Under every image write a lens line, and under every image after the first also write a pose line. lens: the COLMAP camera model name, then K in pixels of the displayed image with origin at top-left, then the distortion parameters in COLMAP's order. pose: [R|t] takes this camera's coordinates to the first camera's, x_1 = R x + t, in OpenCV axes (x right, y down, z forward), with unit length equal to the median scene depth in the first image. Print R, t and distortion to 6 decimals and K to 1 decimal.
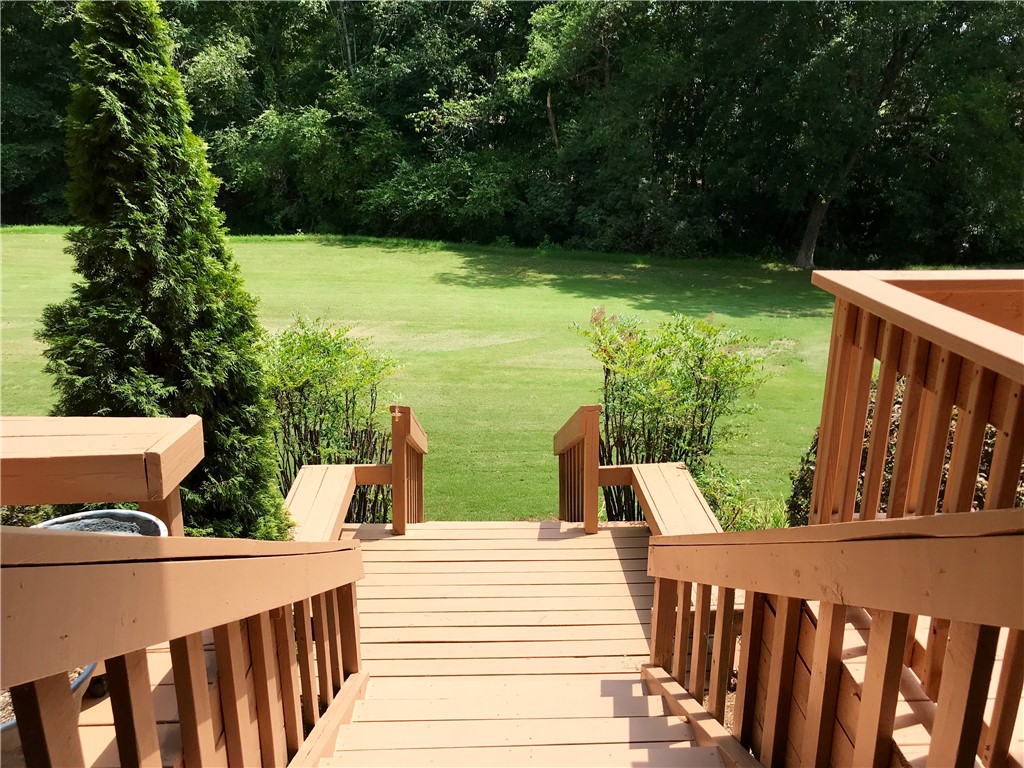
lens RADIAL K [[835.8, 0, 512.0], [0, 835.8, 384.0], [0, 0, 1]] dist [0.009623, -0.000633]
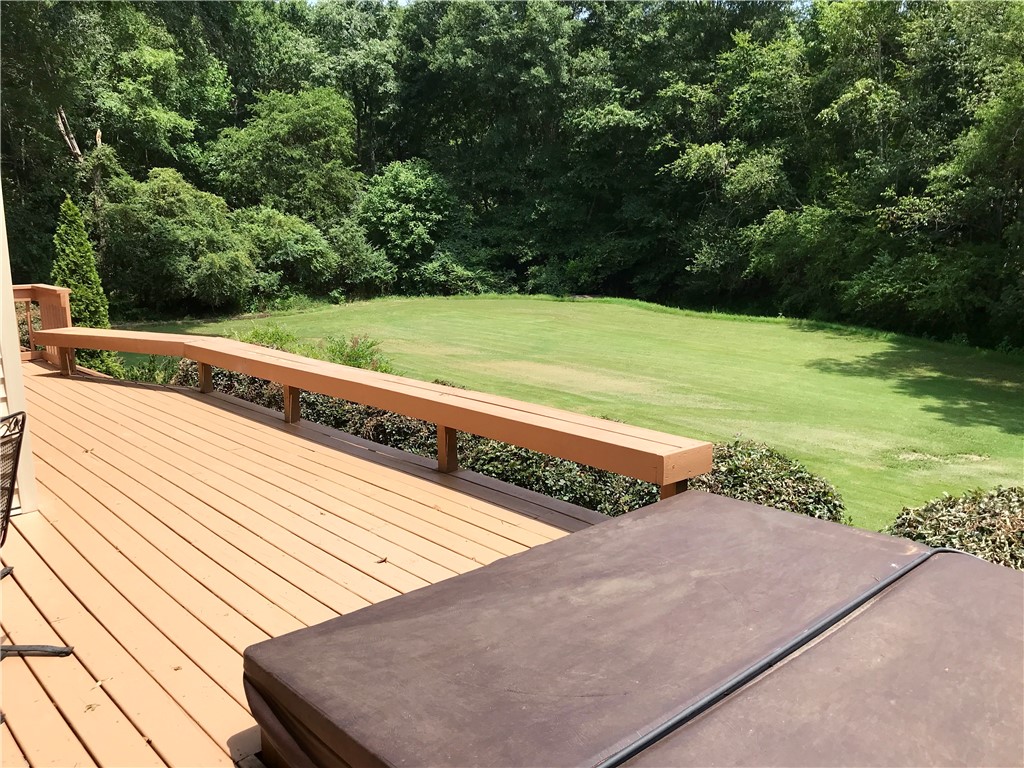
lens RADIAL K [[835.8, 0, 512.0], [0, 835.8, 384.0], [0, 0, 1]] dist [0.009623, -0.000633]
pose [[0.644259, 0.128715, -0.753899, 0.379671], [-0.199258, 0.979942, -0.002972, -0.015821], [0.738395, 0.152135, 0.656984, 0.008316]]
